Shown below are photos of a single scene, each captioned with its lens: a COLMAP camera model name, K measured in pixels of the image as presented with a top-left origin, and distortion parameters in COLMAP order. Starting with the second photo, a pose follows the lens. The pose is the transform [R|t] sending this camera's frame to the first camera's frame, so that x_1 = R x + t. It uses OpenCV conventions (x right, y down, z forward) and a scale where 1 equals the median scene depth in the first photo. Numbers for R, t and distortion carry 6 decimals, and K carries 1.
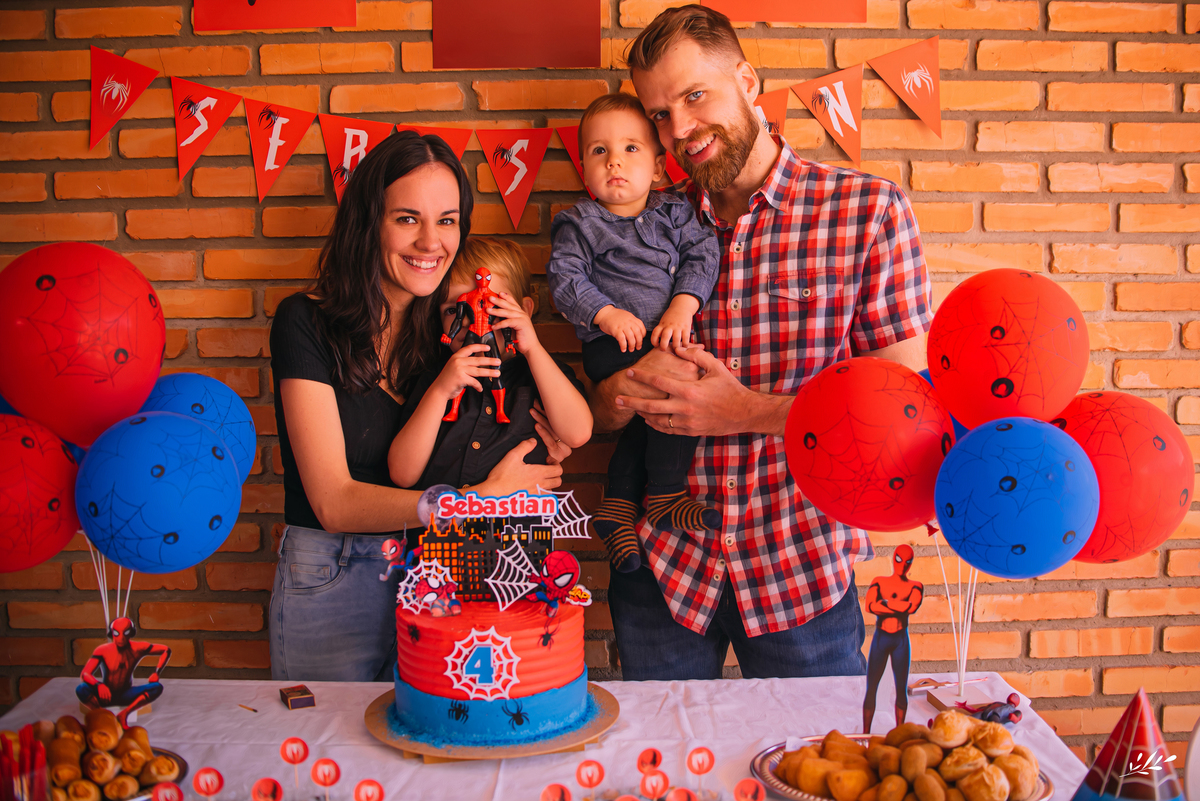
lens RADIAL K [[1189.3, 0, 597.2], [0, 1189.3, 394.6], [0, 0, 1]] dist [-0.095638, 0.000000]
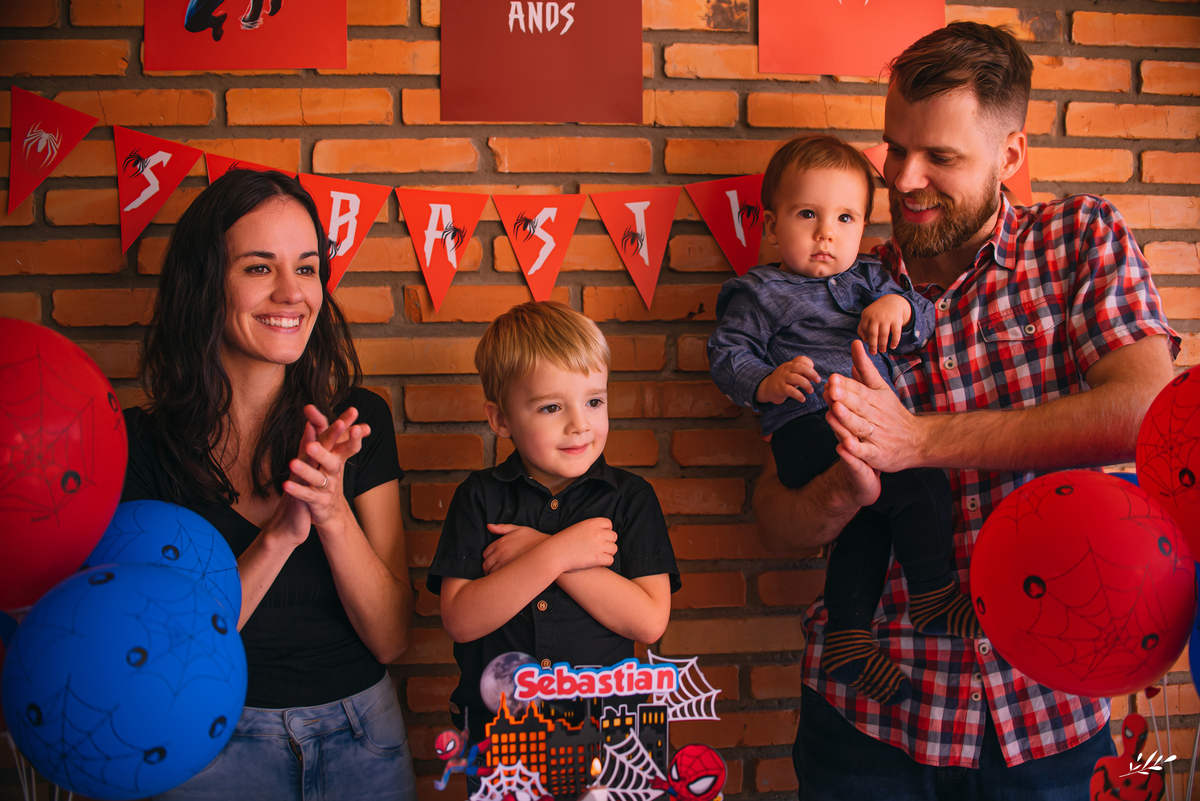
lens RADIAL K [[1189.3, 0, 605.6], [0, 1189.3, 412.2], [0, 0, 1]] dist [-0.095638, 0.000000]
pose [[0.995687, -0.005751, 0.092602, -0.102470], [0.012302, 0.997448, -0.070334, -0.014455], [-0.091961, 0.071170, 0.993216, 0.185331]]
